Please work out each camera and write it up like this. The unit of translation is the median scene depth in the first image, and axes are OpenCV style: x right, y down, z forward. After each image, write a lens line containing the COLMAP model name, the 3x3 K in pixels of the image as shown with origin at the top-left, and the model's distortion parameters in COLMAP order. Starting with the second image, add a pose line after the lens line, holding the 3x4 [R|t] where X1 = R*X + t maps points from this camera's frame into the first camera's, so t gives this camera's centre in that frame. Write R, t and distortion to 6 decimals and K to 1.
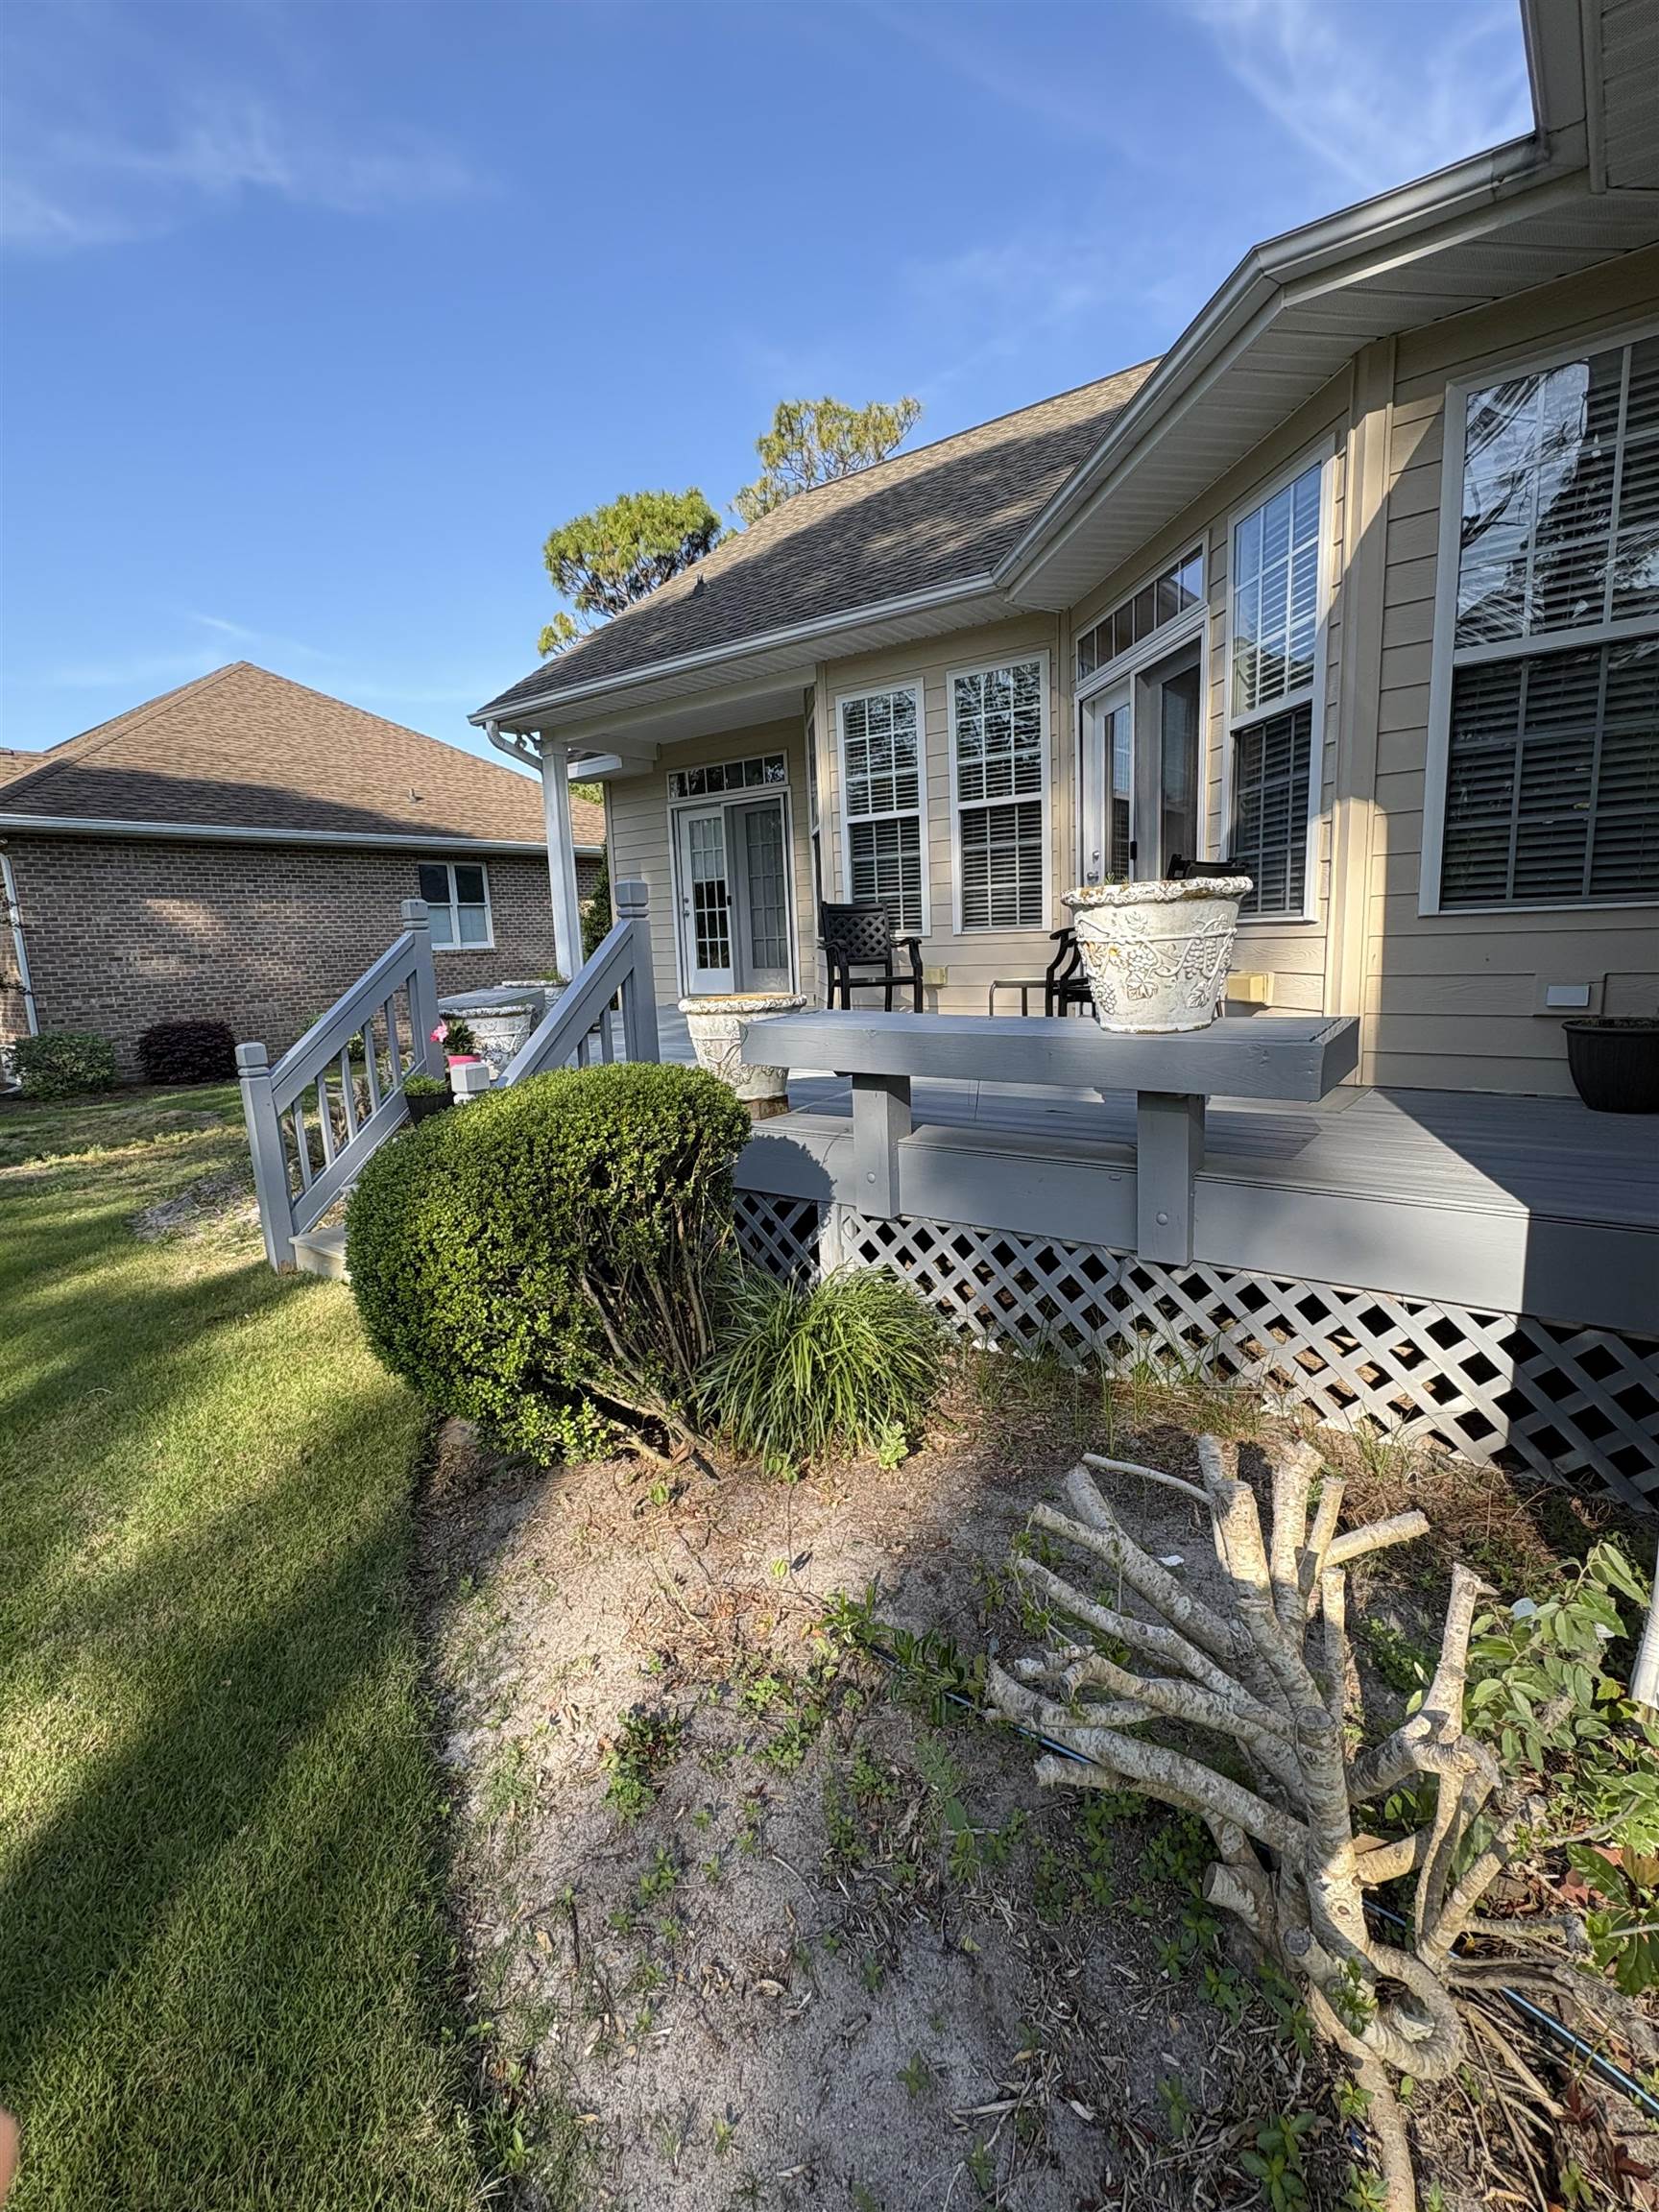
lens RADIAL K [[1017.5, 0, 829.5], [0, 1017.5, 1106.0], [0, 0, 1]] dist [0.000294, 0.000055]
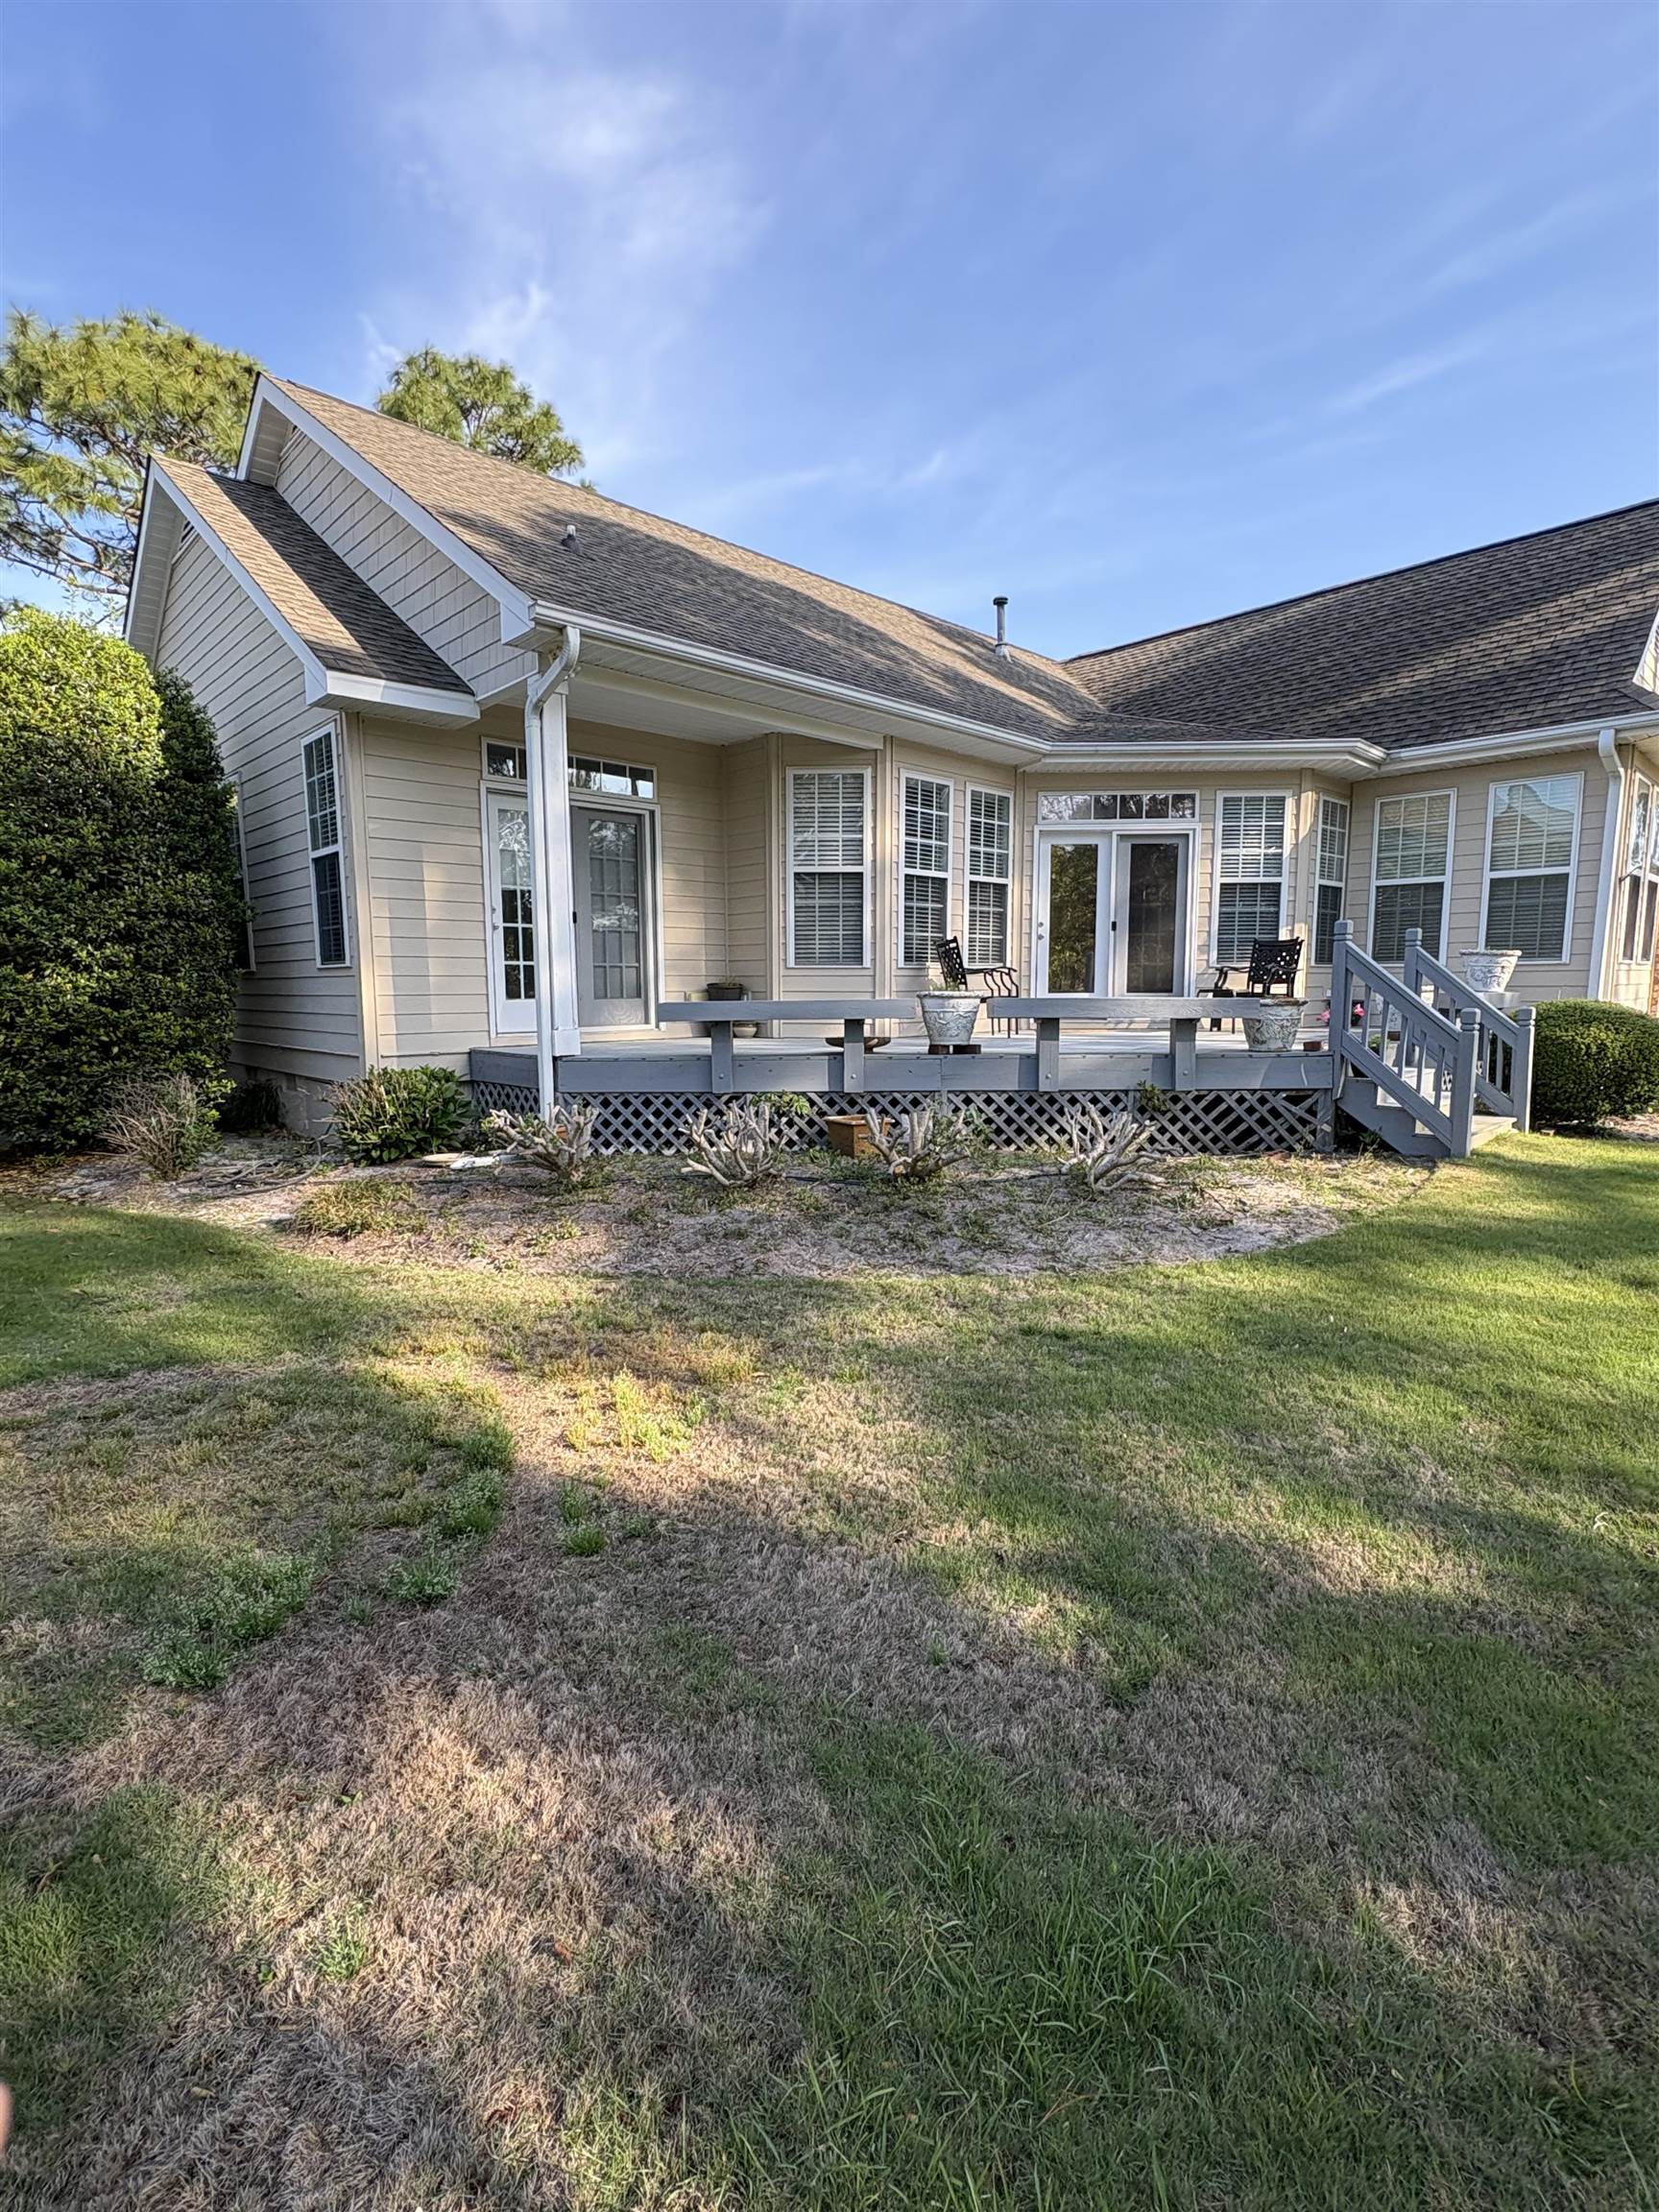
lens RADIAL K [[1017.5, 0, 829.5], [0, 1017.5, 1106.0], [0, 0, 1]] dist [0.000294, 0.000055]
pose [[0.139860, -0.086096, 0.986421, -1.249753], [0.158861, 0.985259, 0.063470, -0.098179], [-0.977344, 0.147827, 0.151476, 0.971011]]
